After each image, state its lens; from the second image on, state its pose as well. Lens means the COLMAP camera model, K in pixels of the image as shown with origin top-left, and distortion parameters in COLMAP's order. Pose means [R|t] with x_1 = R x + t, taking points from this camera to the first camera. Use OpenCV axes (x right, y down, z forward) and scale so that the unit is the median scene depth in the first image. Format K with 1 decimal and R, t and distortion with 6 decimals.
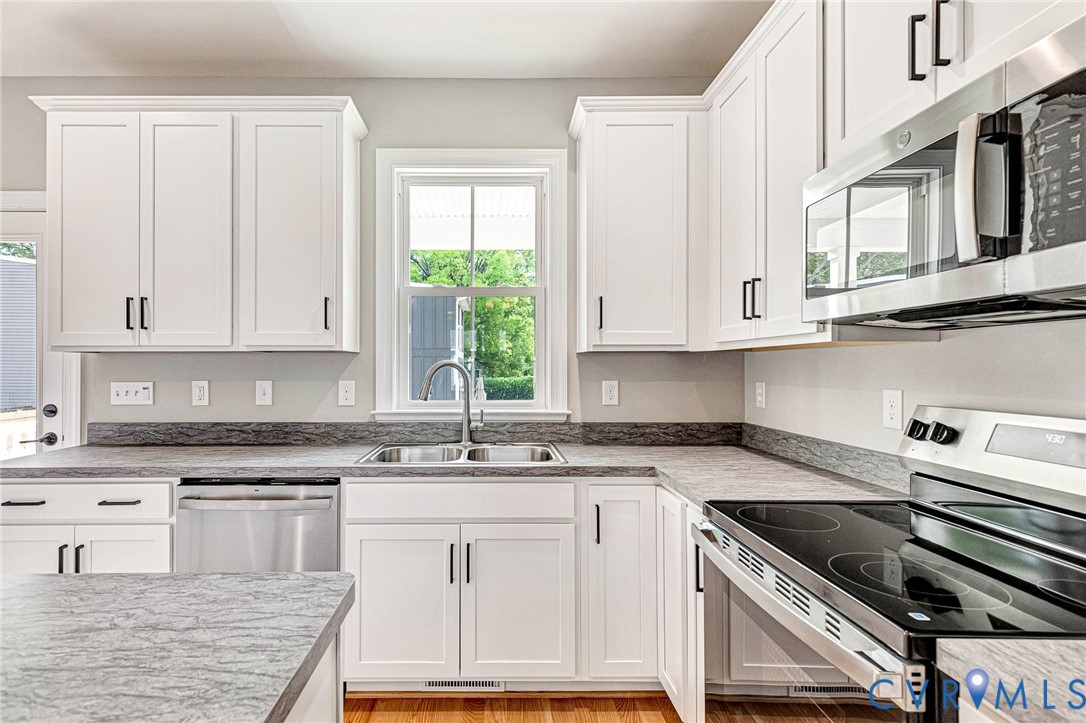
lens RADIAL K [[530.2, 0, 494.5], [0, 530.2, 362.4], [0, 0, 1]] dist [0.017083, -0.003408]
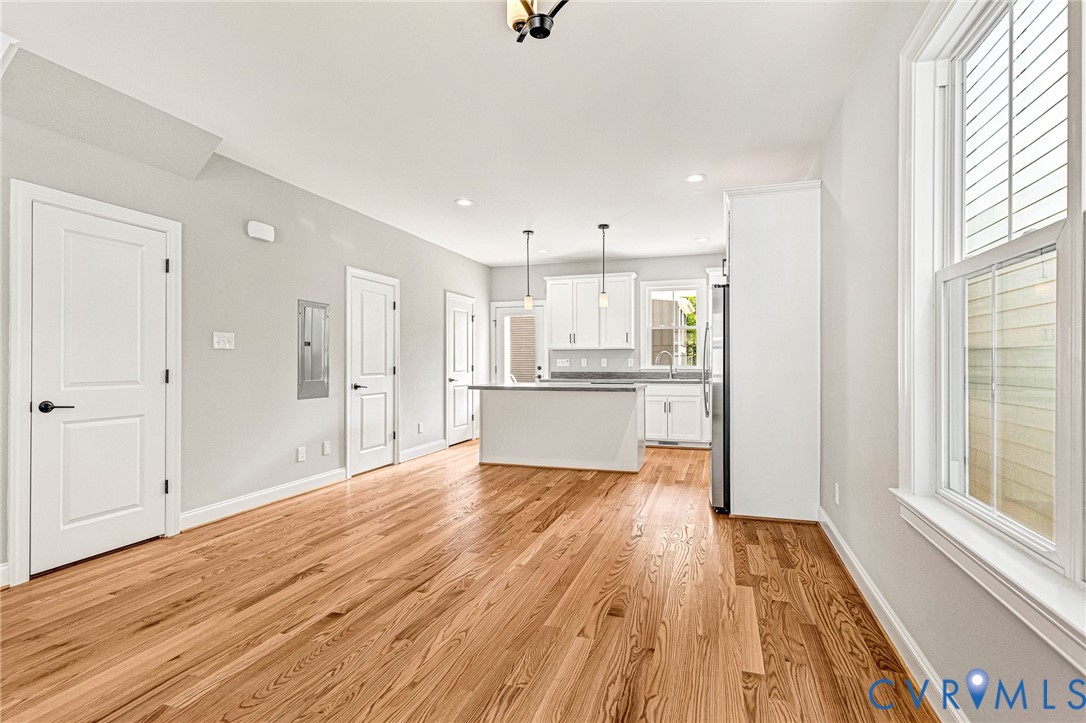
lens RADIAL K [[530.2, 0, 556.5], [0, 530.2, 353.3], [0, 0, 1]] dist [0.017083, -0.003408]
pose [[0.953585, -0.005634, -0.301071, 0.239693], [0.002664, 0.999944, -0.010276, 0.036522], [0.301112, 0.008997, 0.953546, -2.103308]]
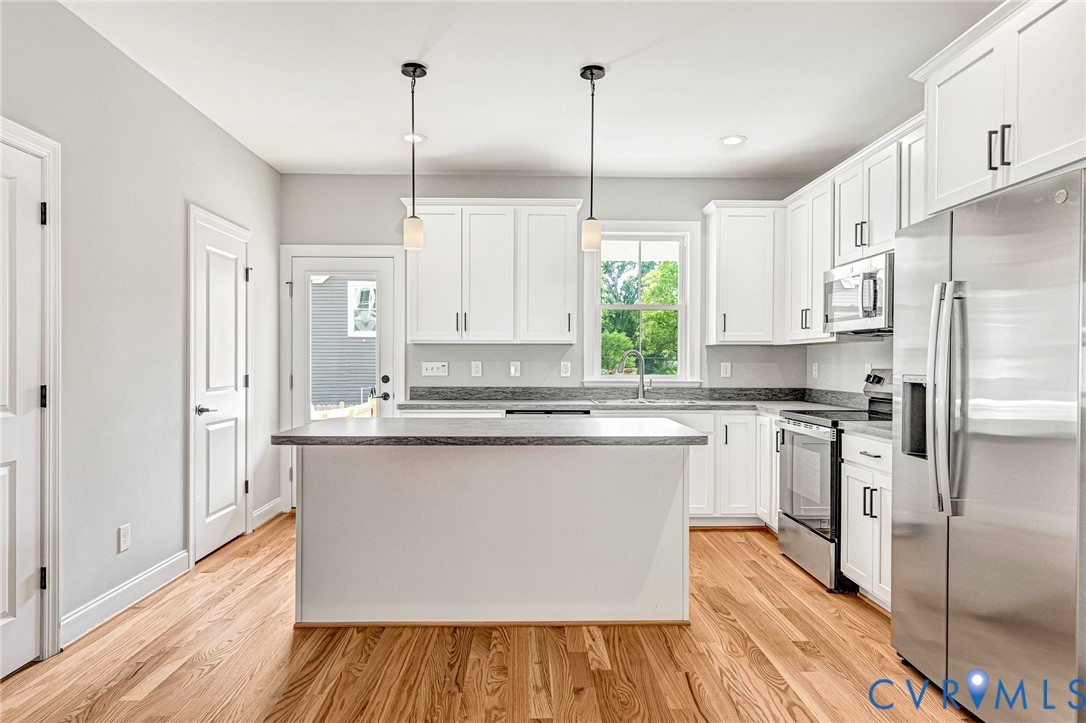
lens RADIAL K [[678.3, 0, 539.7], [0, 678.3, 361.5], [0, 0, 1]] dist [0.008109, 0.001514]
pose [[0.999851, 0.004700, 0.016612, -0.409817], [-0.004815, 0.999965, 0.006877, 0.020457], [-0.016579, -0.006956, 0.999838, -1.133288]]
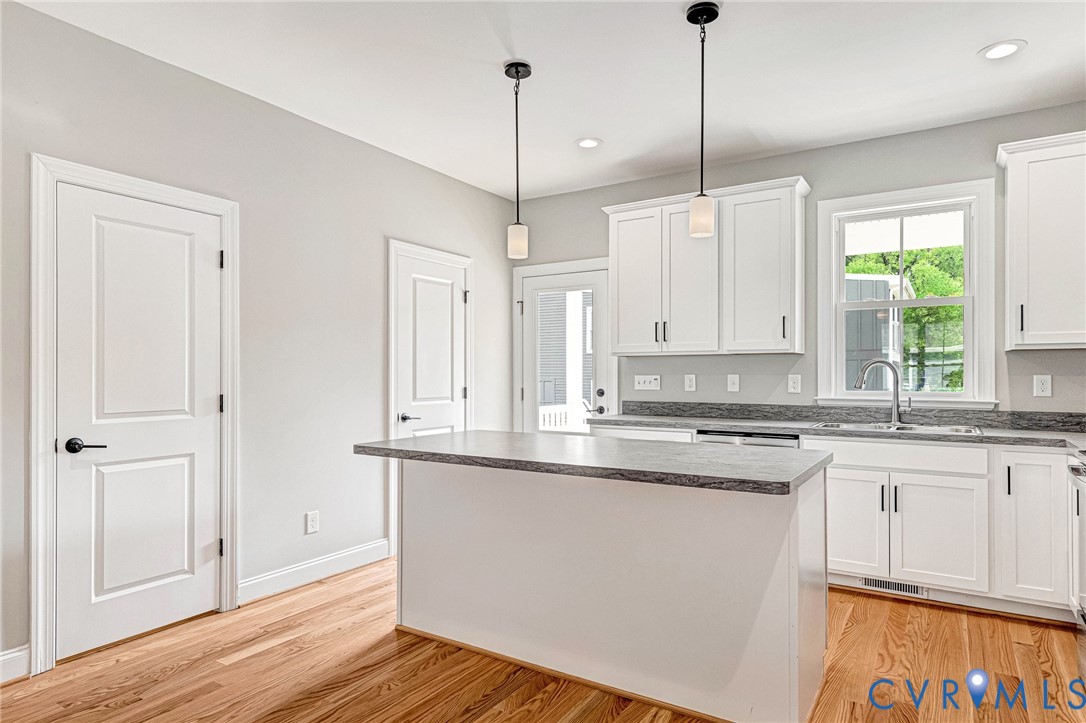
lens RADIAL K [[642.2, 0, 533.6], [0, 642.2, 369.1], [0, 0, 1]] dist [0.016442, -0.005079]
pose [[0.838717, -0.002196, -0.544562, 0.062605], [0.002290, 0.999997, -0.000506, 0.020238], [0.544562, -0.000823, 0.838720, -0.777621]]
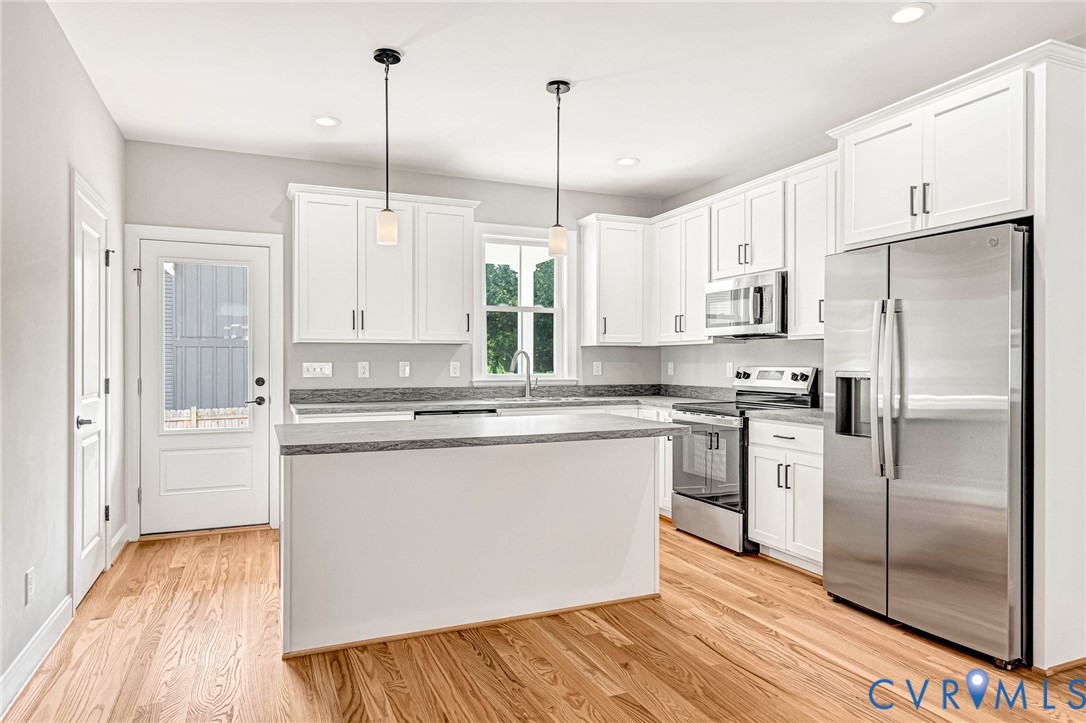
lens RADIAL K [[678.3, 0, 547.2], [0, 678.3, 360.3], [0, 0, 1]] dist [0.008109, 0.001514]
pose [[0.918312, 0.002392, 0.395850, -0.881751], [-0.004252, 0.999984, 0.003821, 0.021761], [-0.395834, -0.005192, 0.918307, -1.077889]]
